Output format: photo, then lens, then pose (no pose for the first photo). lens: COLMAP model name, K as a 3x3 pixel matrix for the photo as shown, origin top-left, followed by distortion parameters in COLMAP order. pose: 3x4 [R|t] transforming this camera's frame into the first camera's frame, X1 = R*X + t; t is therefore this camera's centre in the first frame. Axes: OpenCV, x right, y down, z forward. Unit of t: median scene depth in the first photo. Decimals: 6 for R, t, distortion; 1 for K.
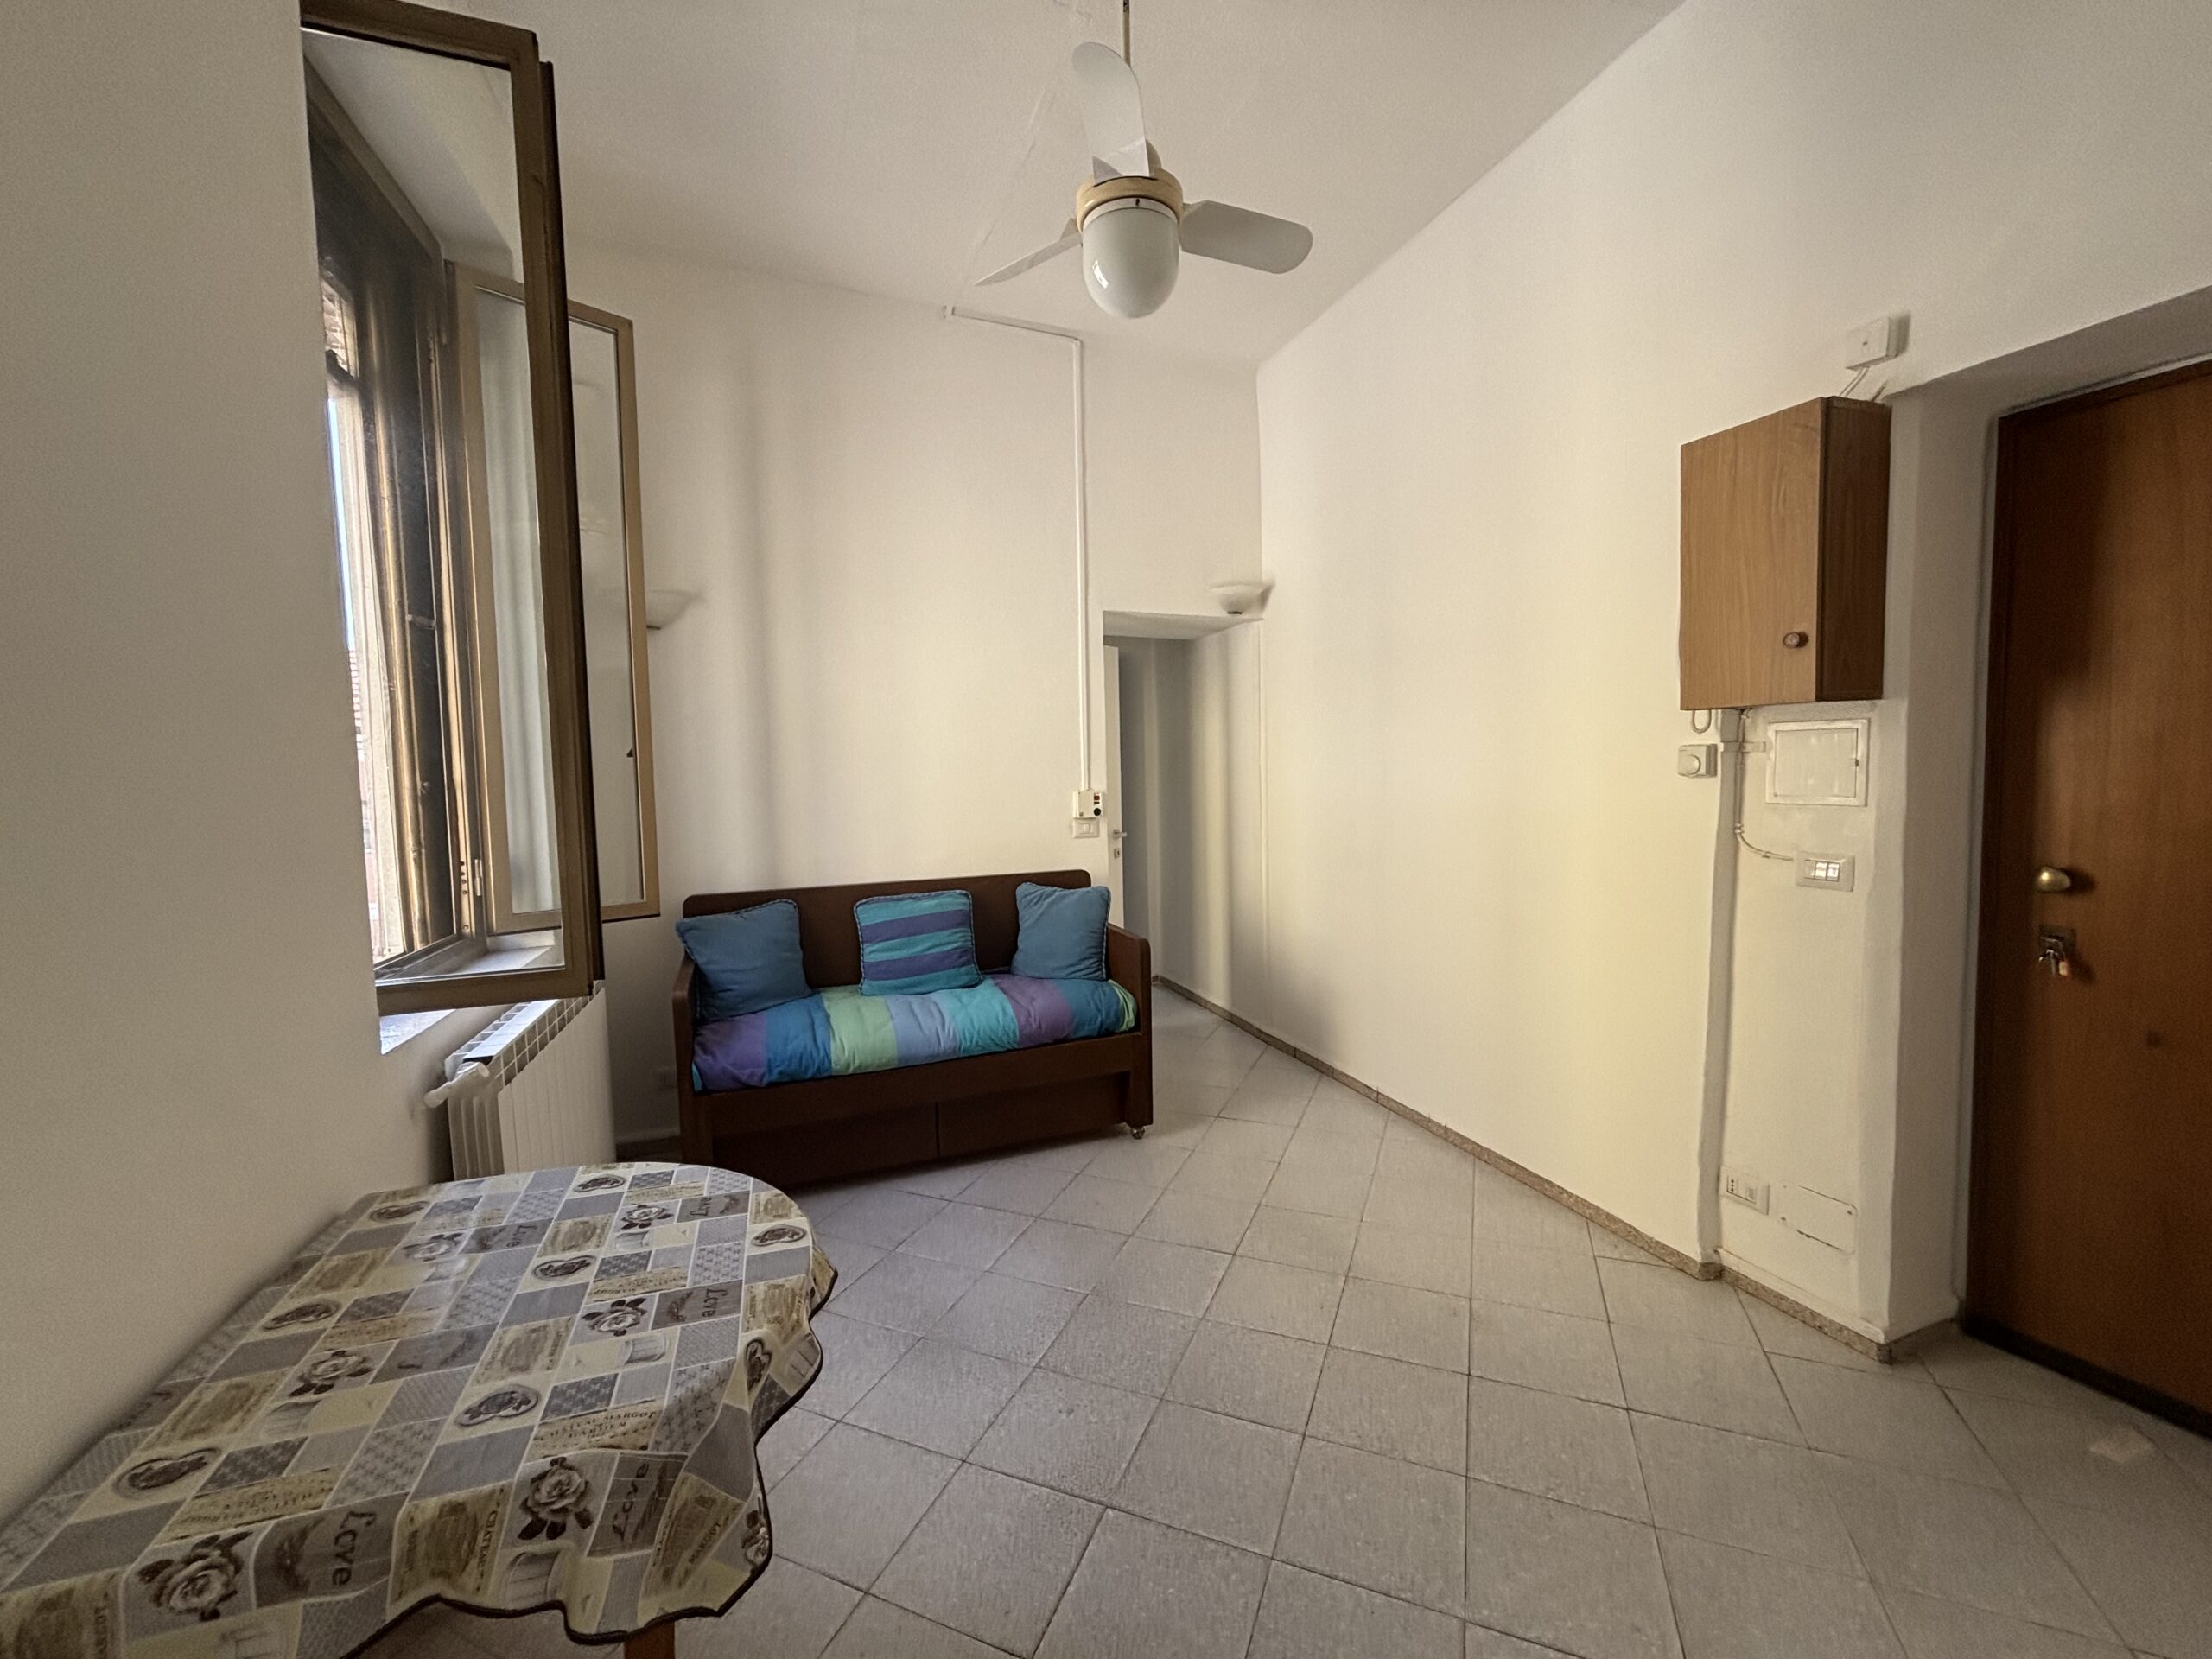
lens RADIAL K [[894.8, 0, 1104.7], [0, 894.8, 823.8], [0, 0, 1]] dist [-0.001806, -0.000032]
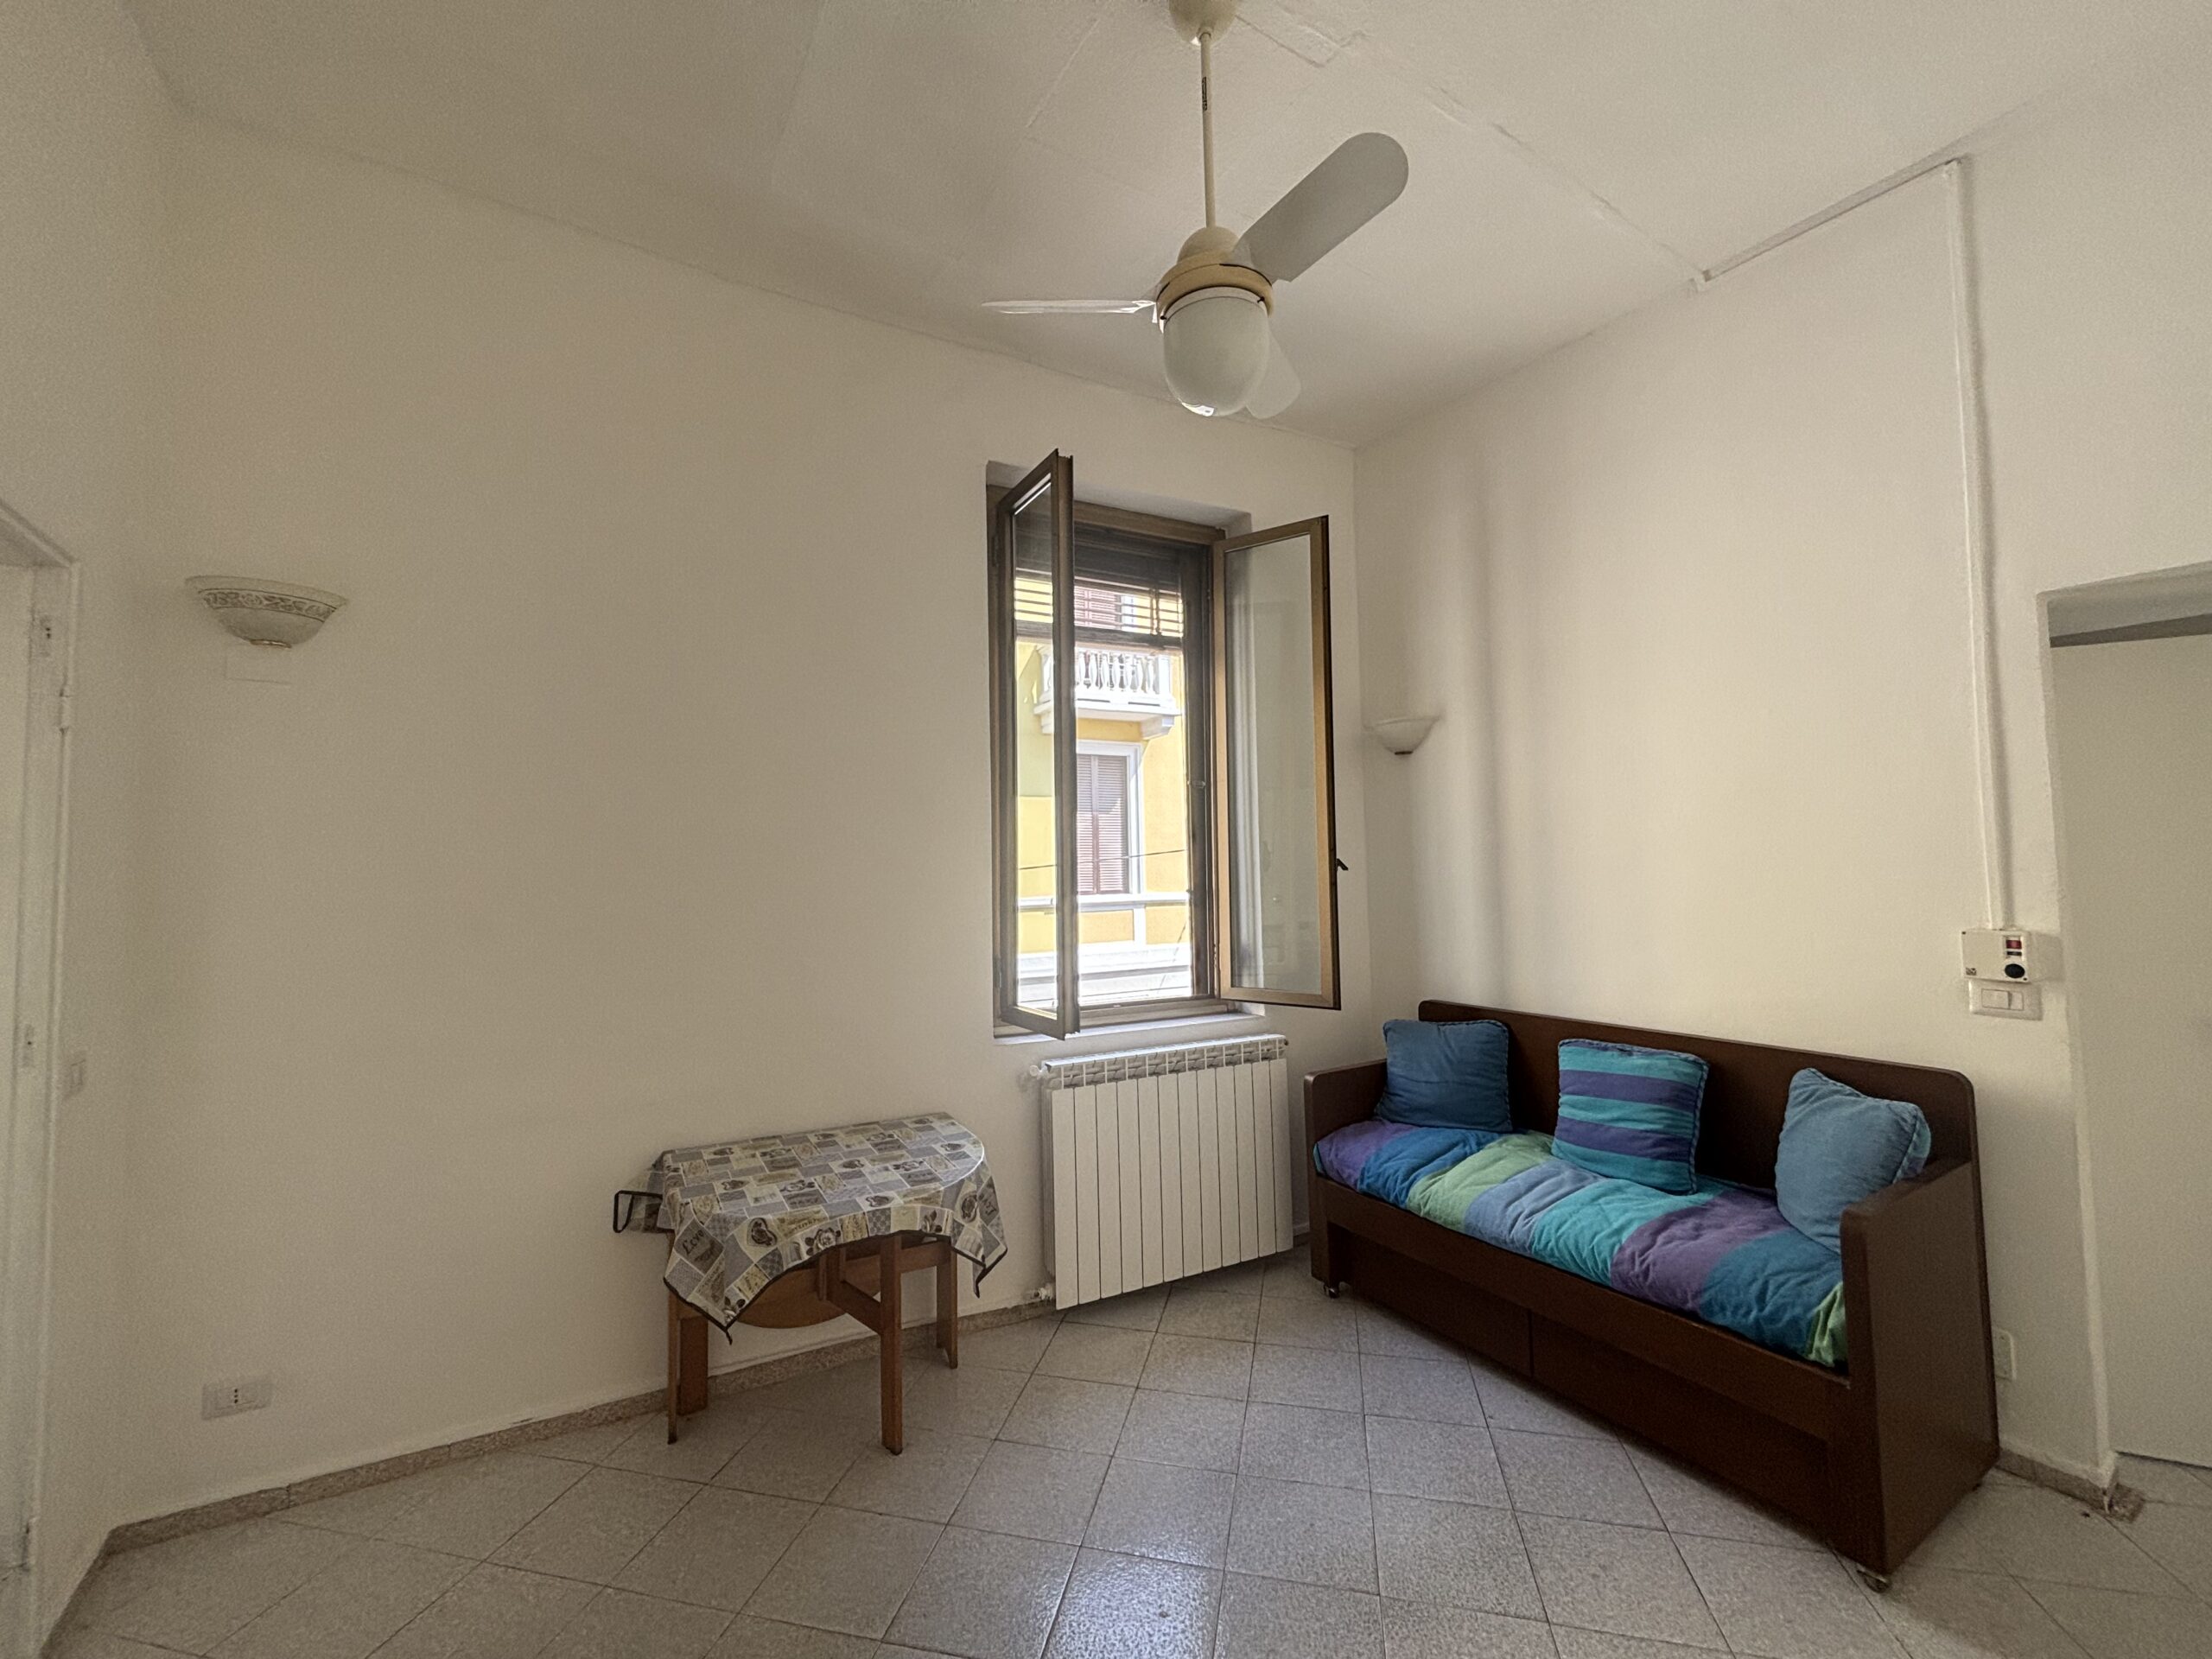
lens RADIAL K [[894.8, 0, 1104.7], [0, 894.8, 823.8], [0, 0, 1]] dist [-0.001806, -0.000032]
pose [[0.161919, -0.034595, -0.986197, 0.604704], [-0.047041, 0.997979, -0.042732, -0.073833], [0.985682, 0.053311, 0.159964, 0.520307]]
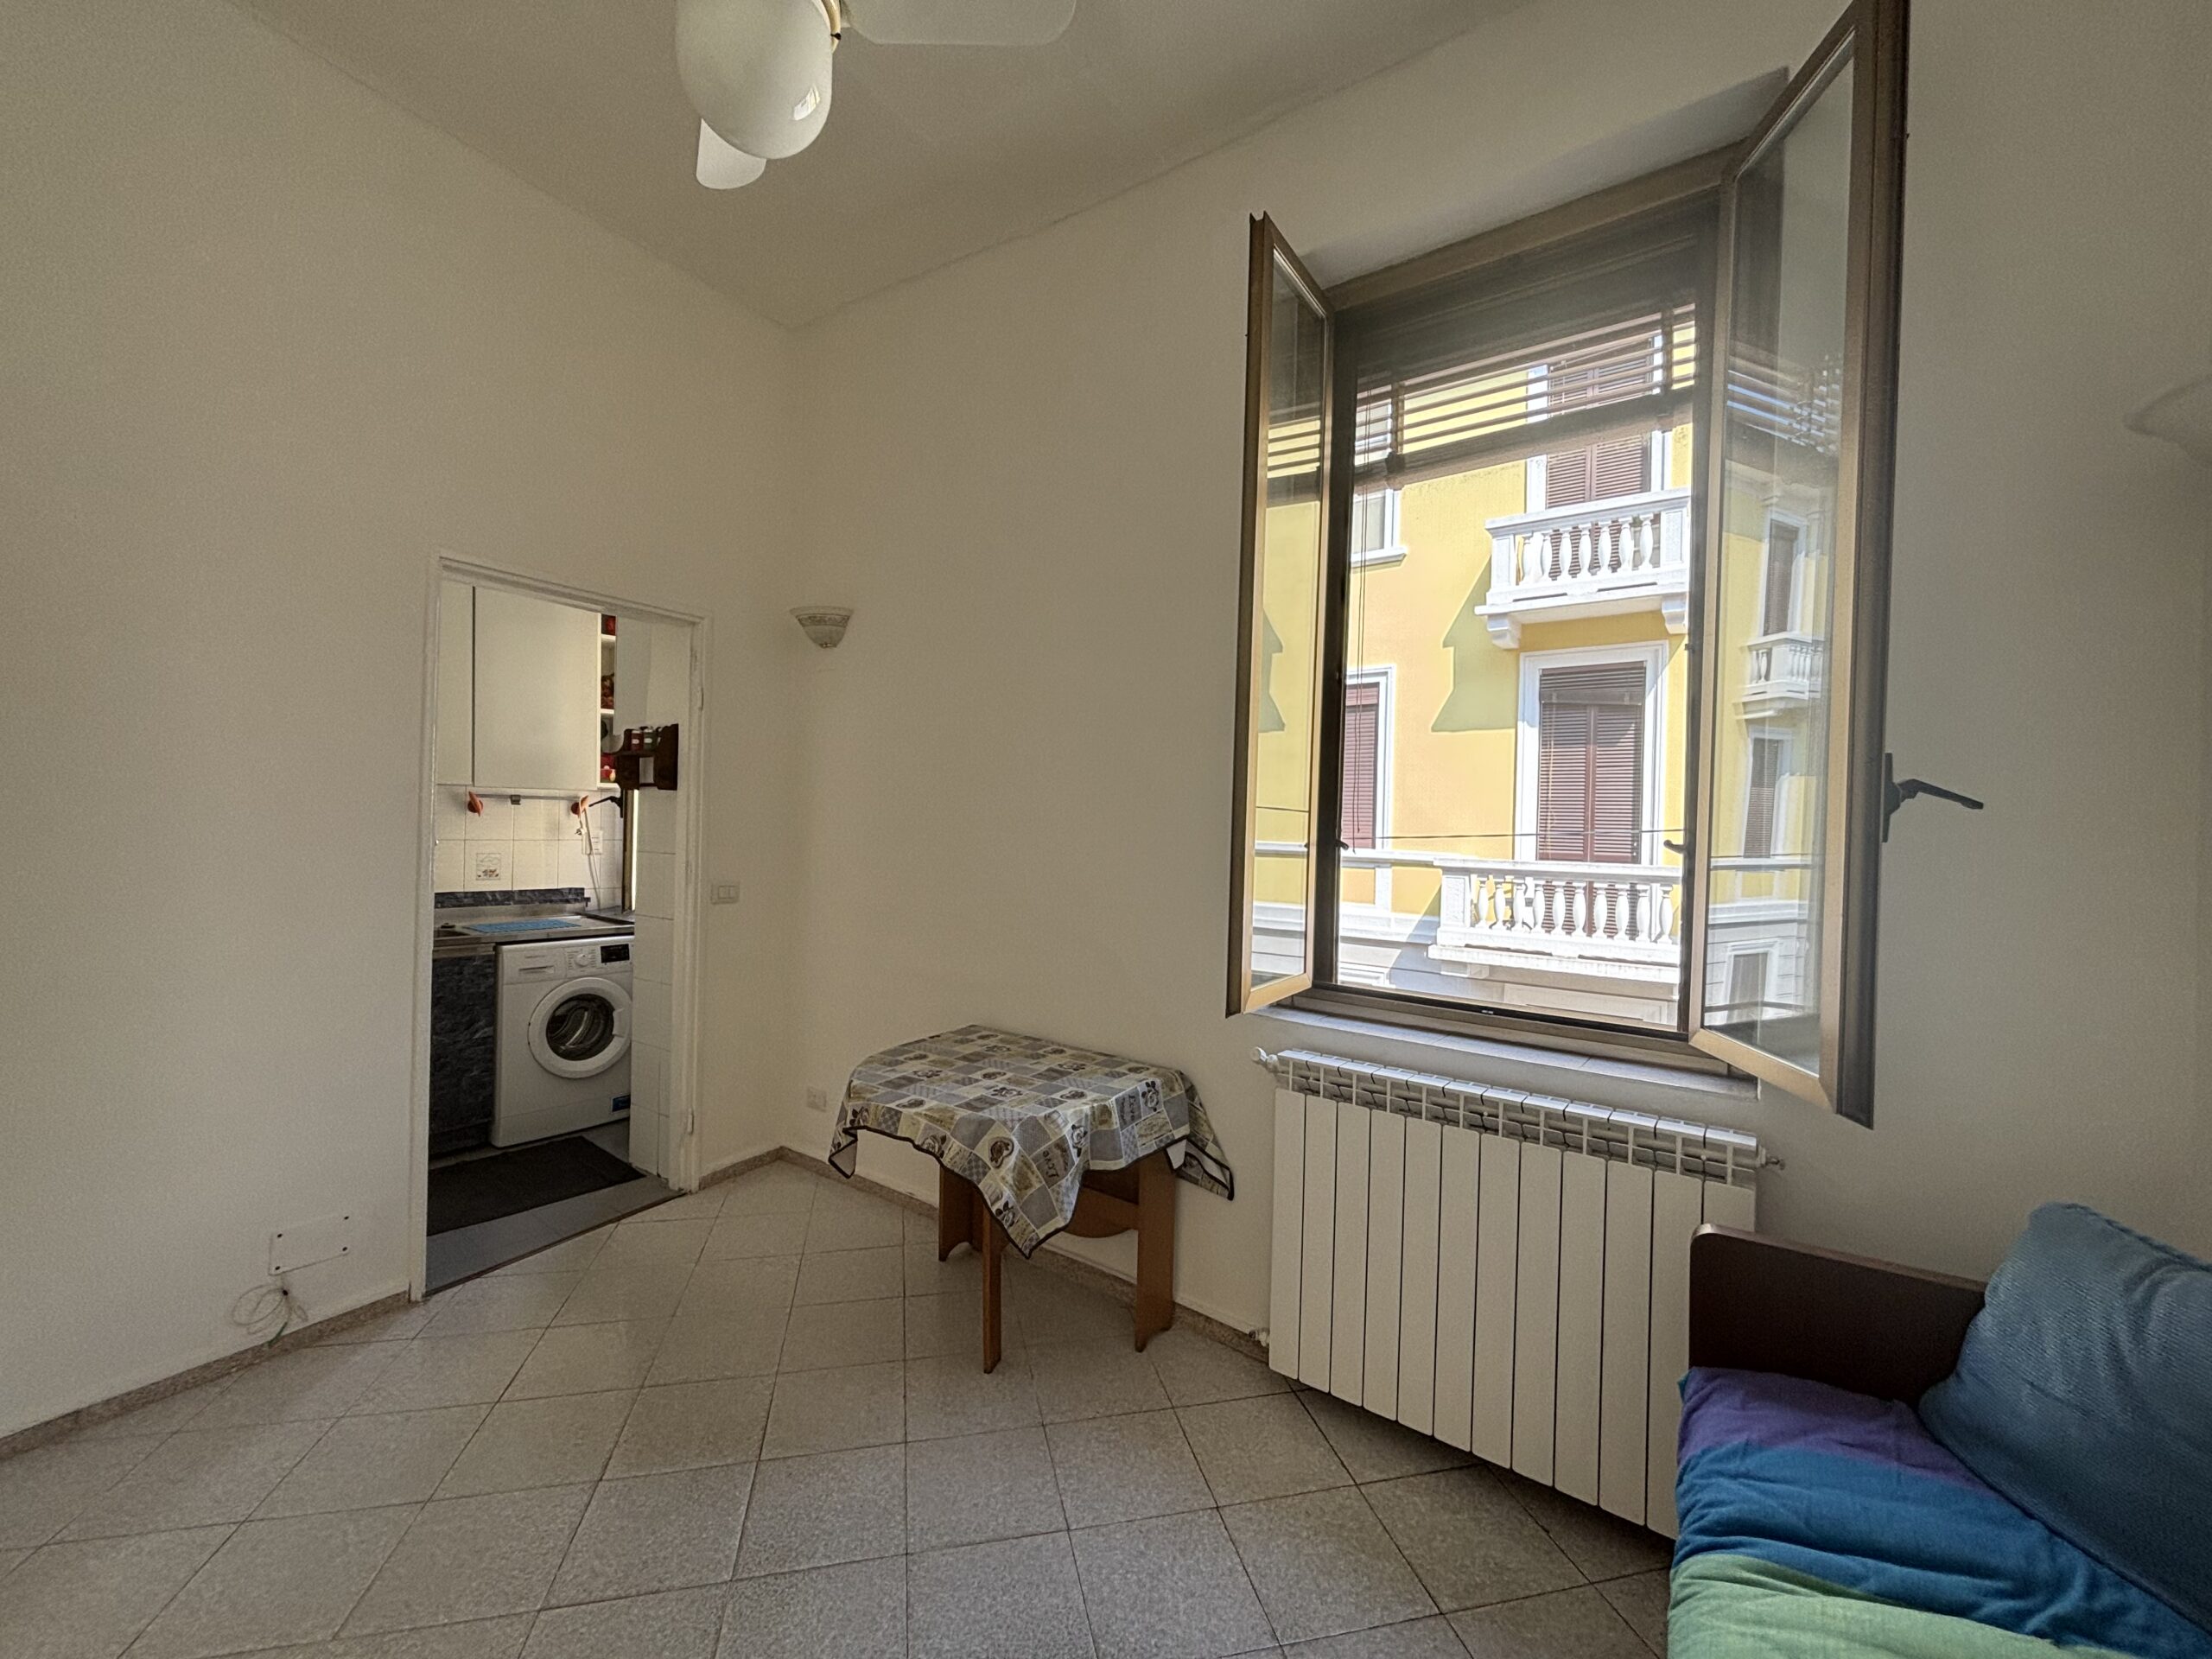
lens RADIAL K [[884.1, 0, 1107.2], [0, 884.1, 805.4], [0, 0, 1]] dist [-0.000026, -0.000014]
pose [[-0.803675, -0.005576, -0.595042, 0.149214], [-0.045206, 0.997639, 0.051707, -0.087232], [0.593349, 0.068455, -0.802030, 1.162998]]
